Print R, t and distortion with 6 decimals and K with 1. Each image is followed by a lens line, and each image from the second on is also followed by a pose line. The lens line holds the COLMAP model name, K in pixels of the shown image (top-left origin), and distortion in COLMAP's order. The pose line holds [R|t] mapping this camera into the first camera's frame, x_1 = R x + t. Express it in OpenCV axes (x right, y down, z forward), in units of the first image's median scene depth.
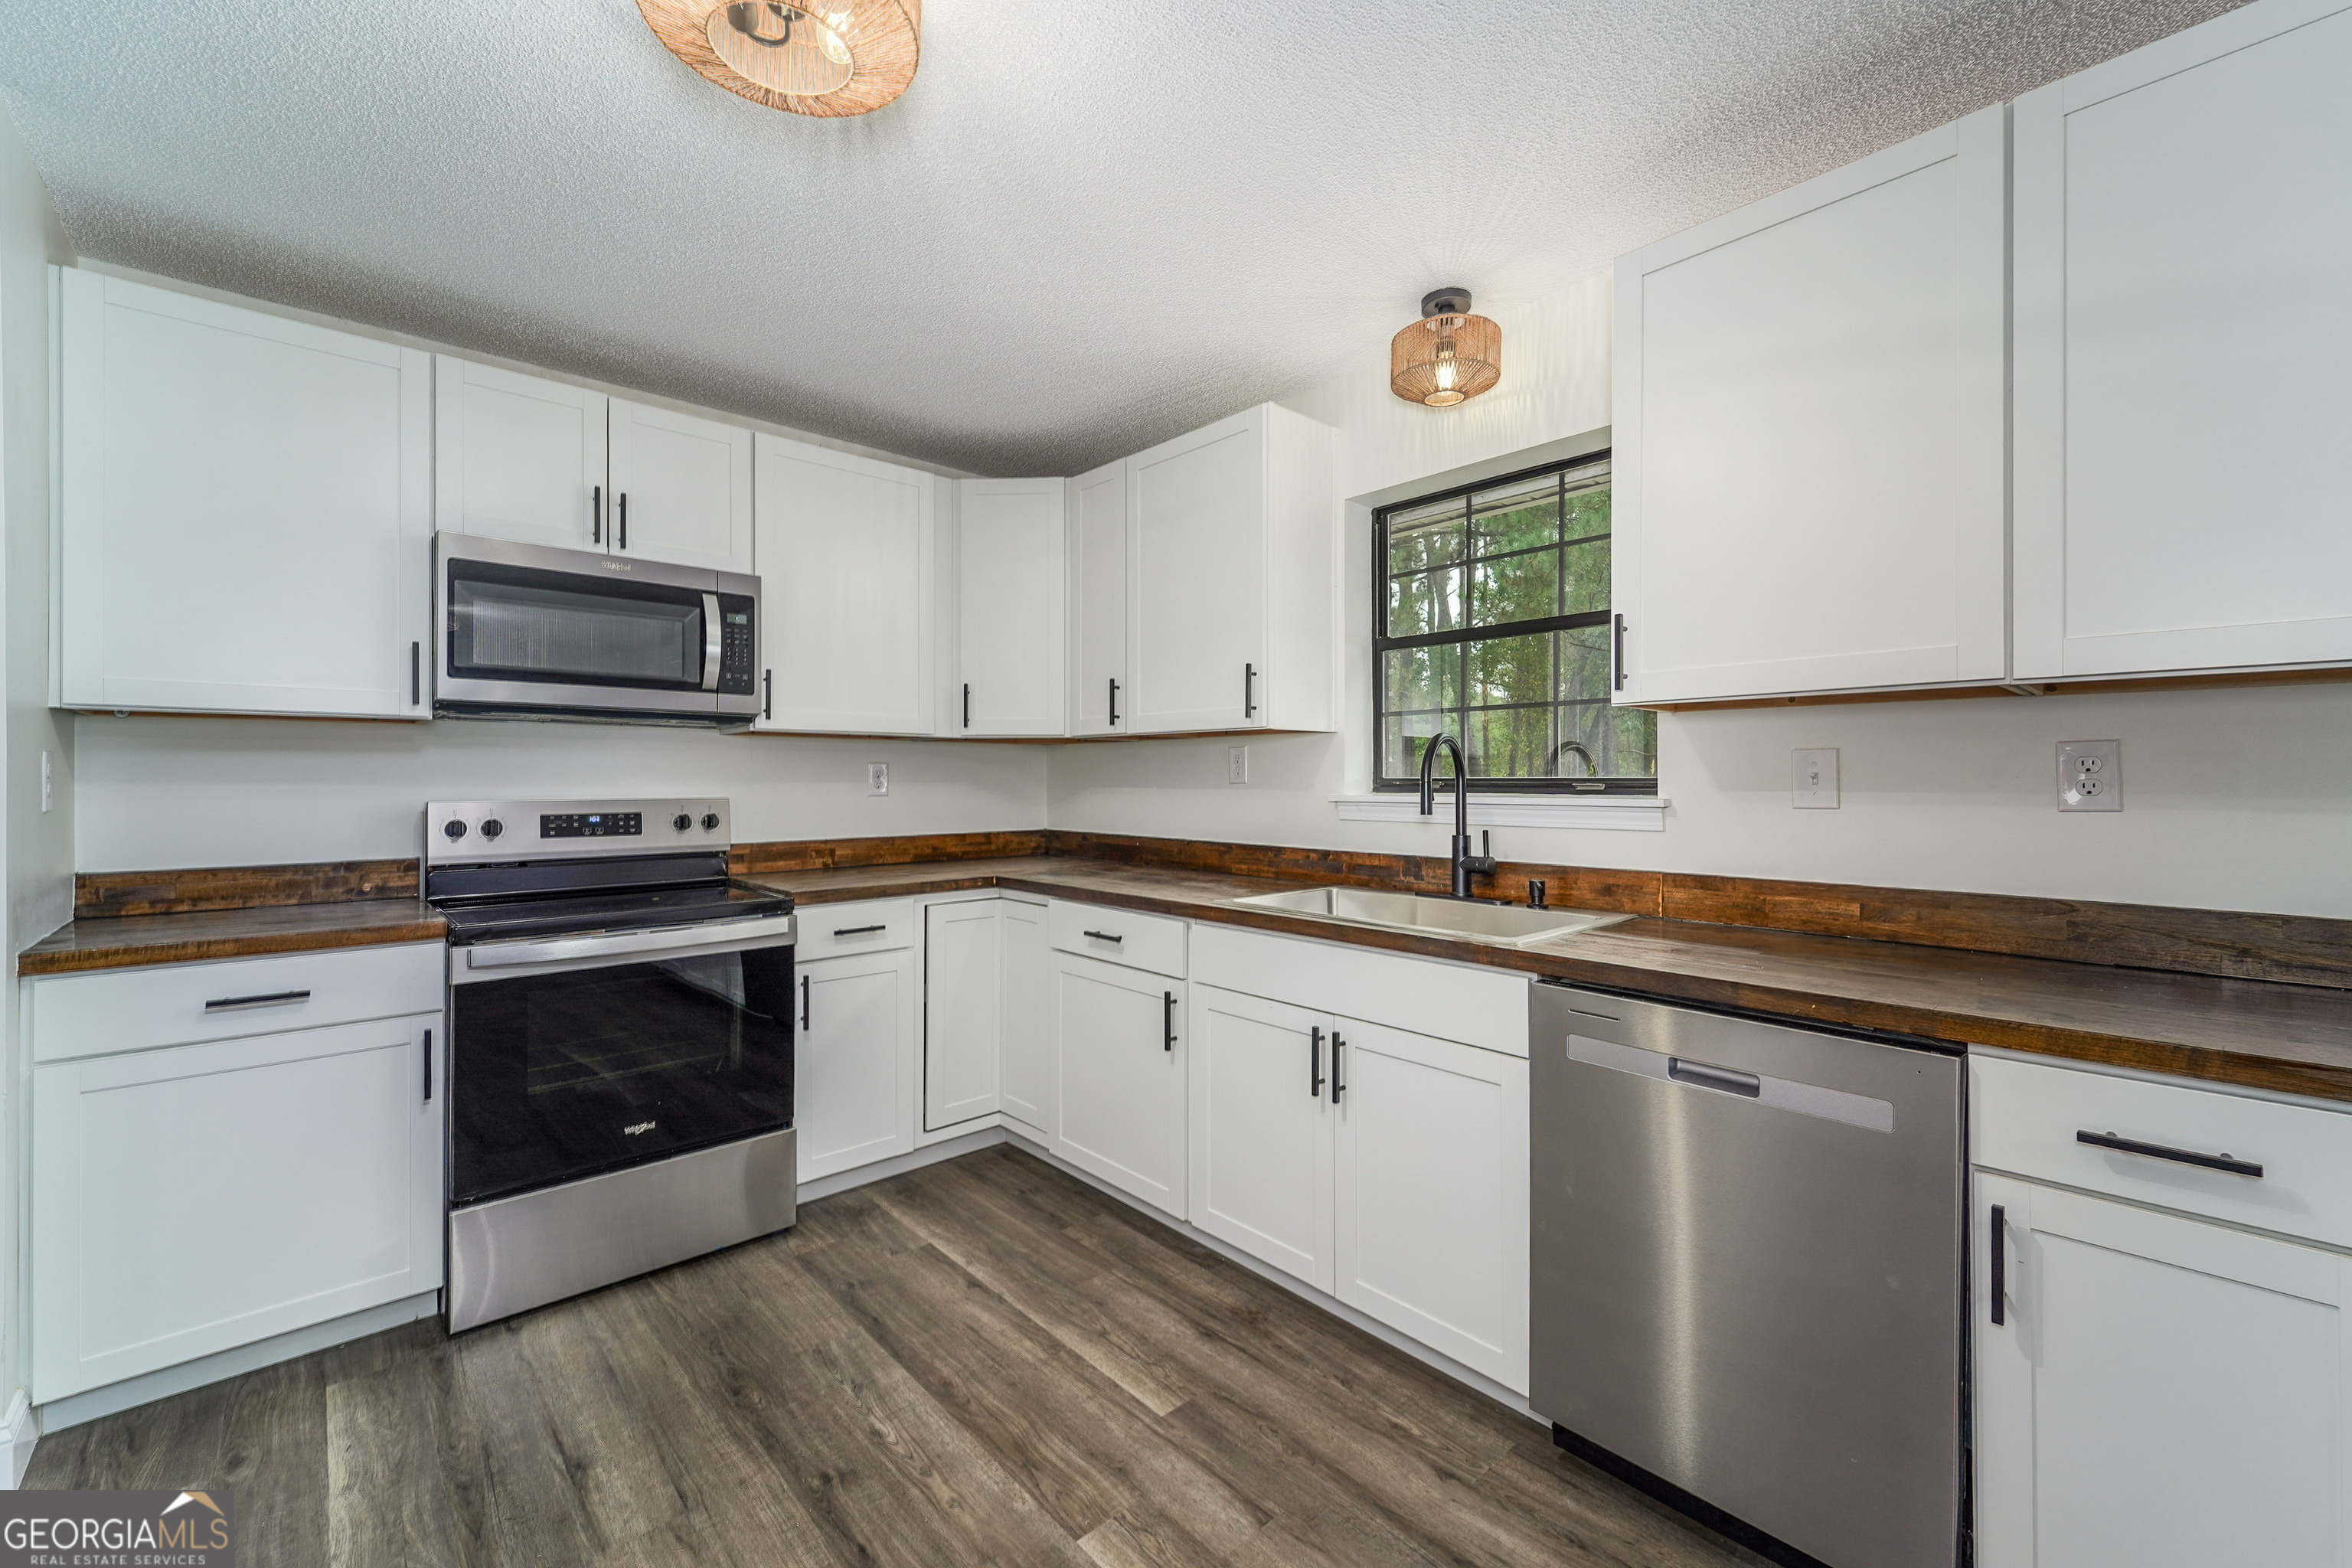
lens RADIAL K [[956.6, 0, 1170.8], [0, 956.6, 780.2], [0, 0, 1]] dist [0.007191, -0.002128]
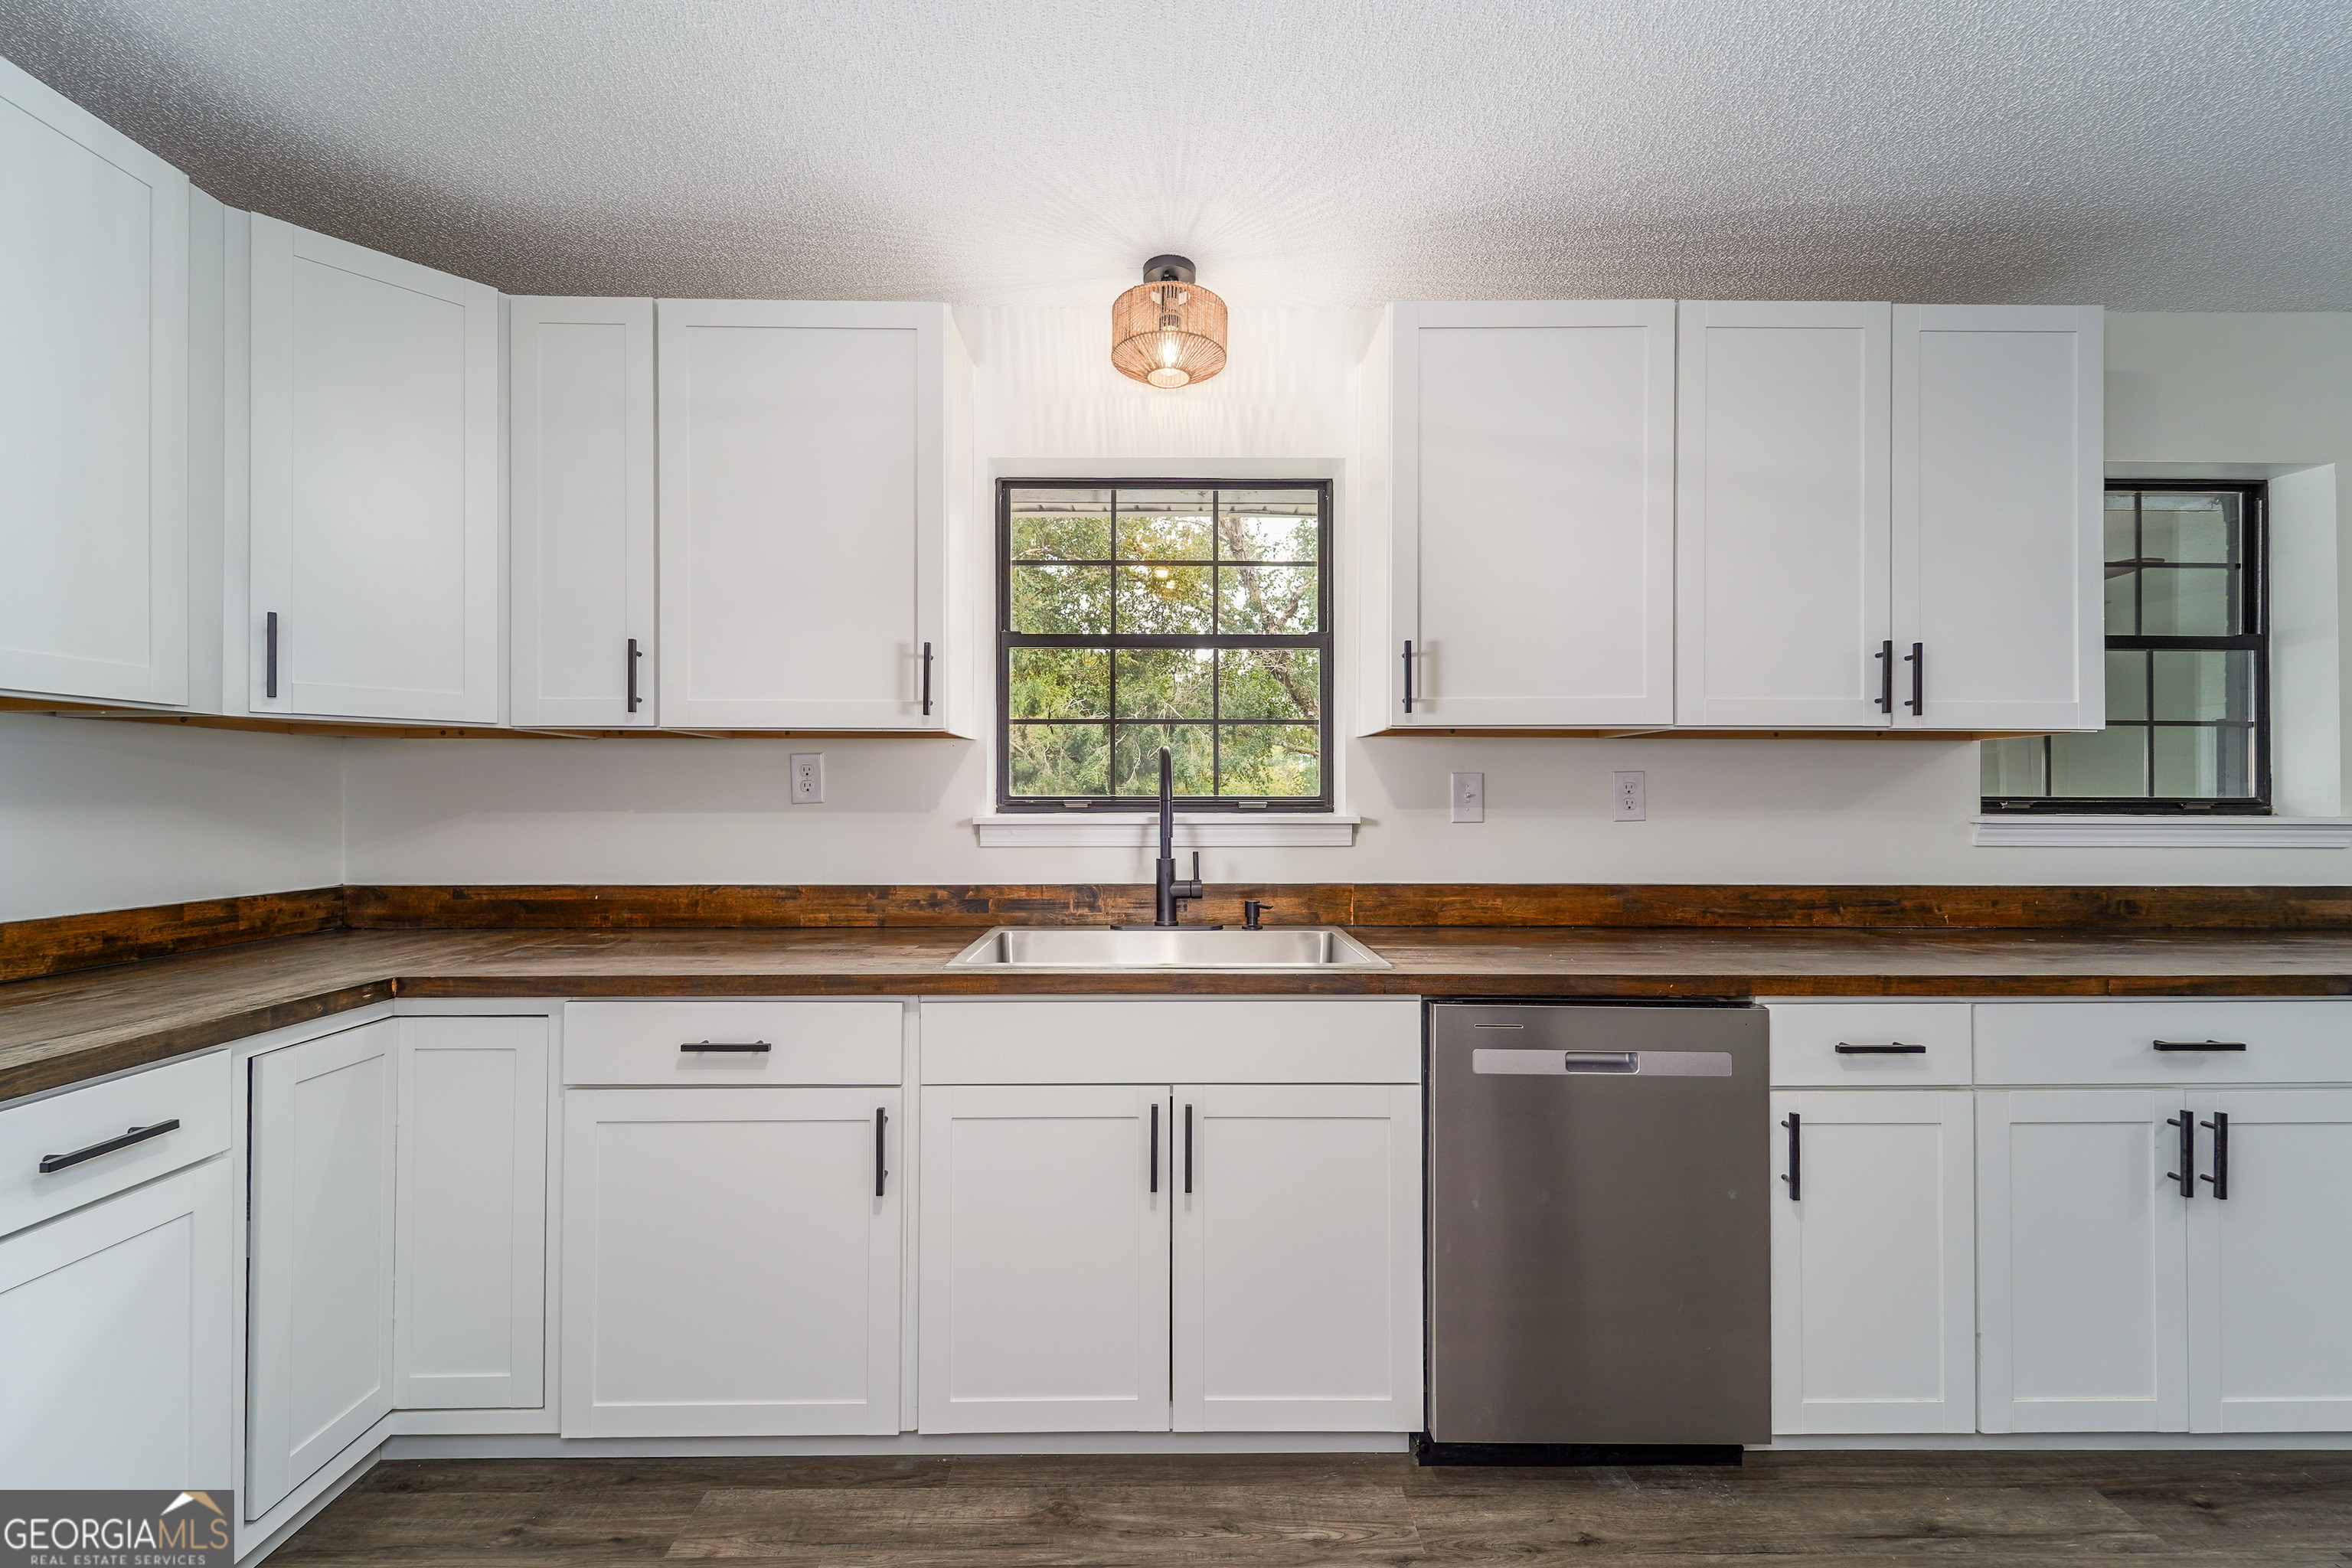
lens RADIAL K [[956.6, 0, 1170.4], [0, 956.6, 792.4], [0, 0, 1]] dist [0.007191, -0.002128]
pose [[0.658842, 0.002848, 0.752276, -0.356112], [0.000854, 0.999989, -0.004534, -0.001788], [-0.752281, 0.003630, 0.658832, 0.366837]]
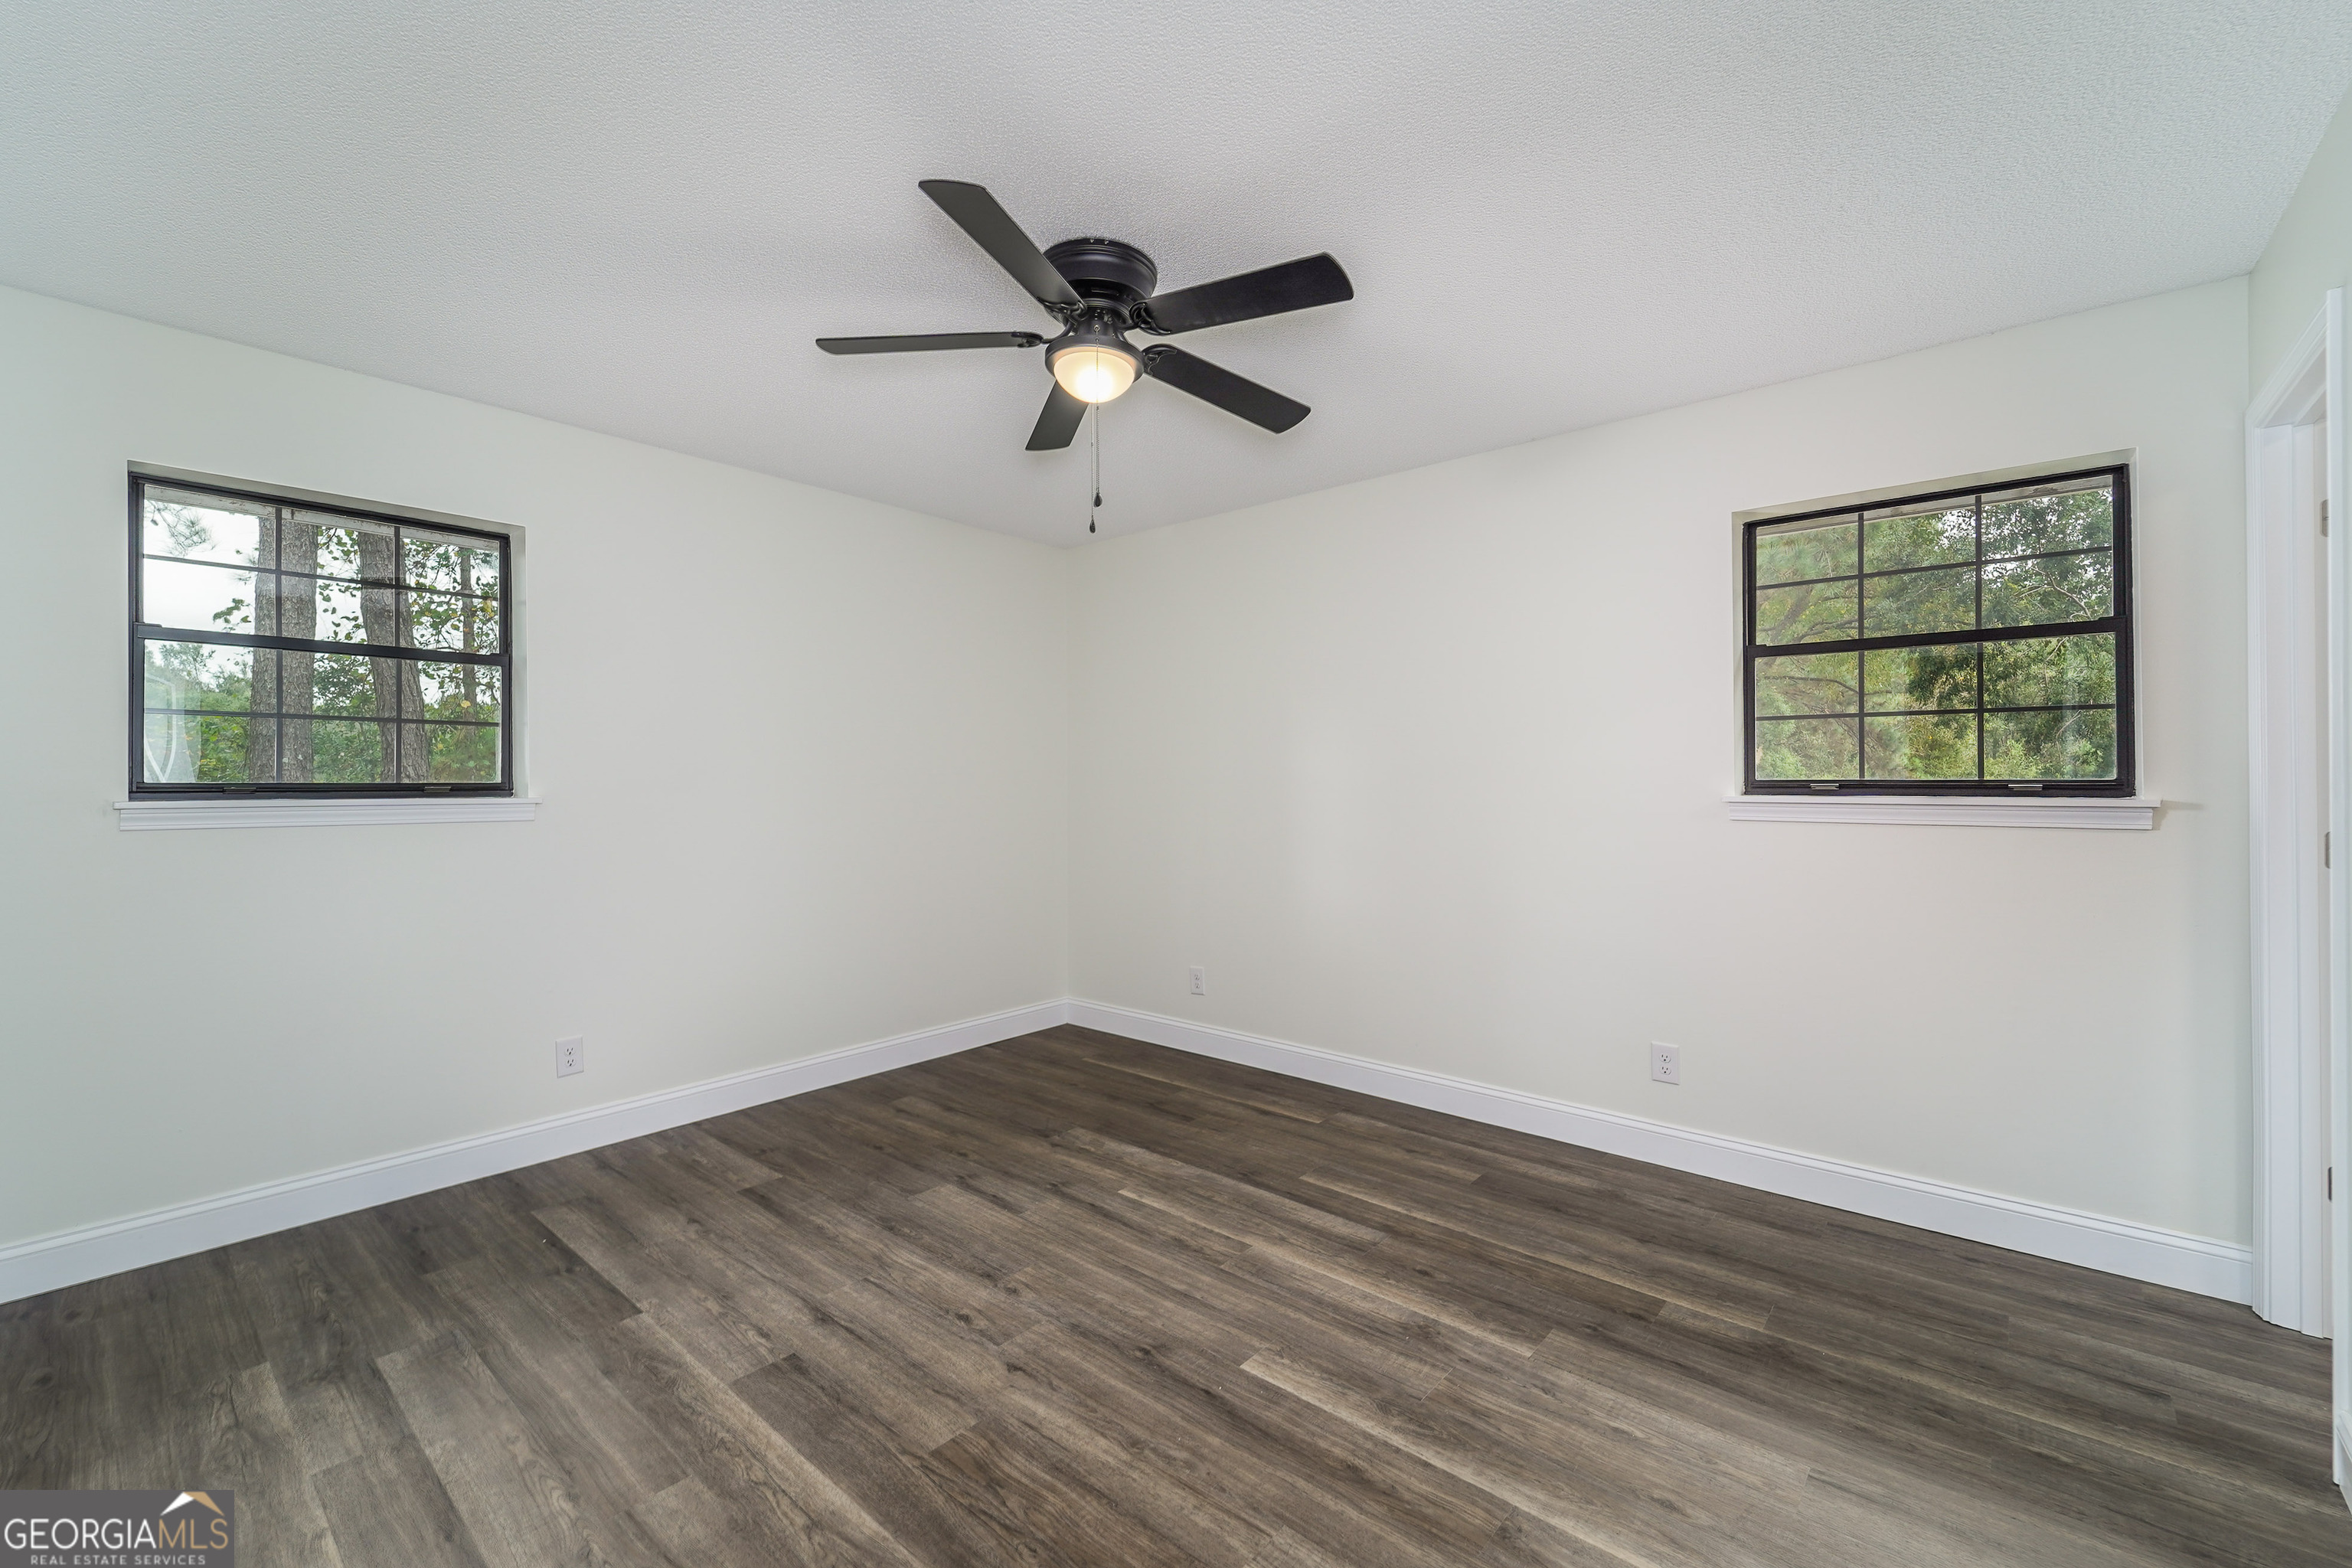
lens RADIAL K [[956.6, 0, 1171.7], [0, 956.6, 786.1], [0, 0, 1]] dist [0.007191, -0.002128]
pose [[0.990601, -0.005848, 0.136655, -0.594485], [0.005158, 0.999972, 0.005400, -0.005853], [-0.136682, -0.004645, 0.990604, 0.073653]]
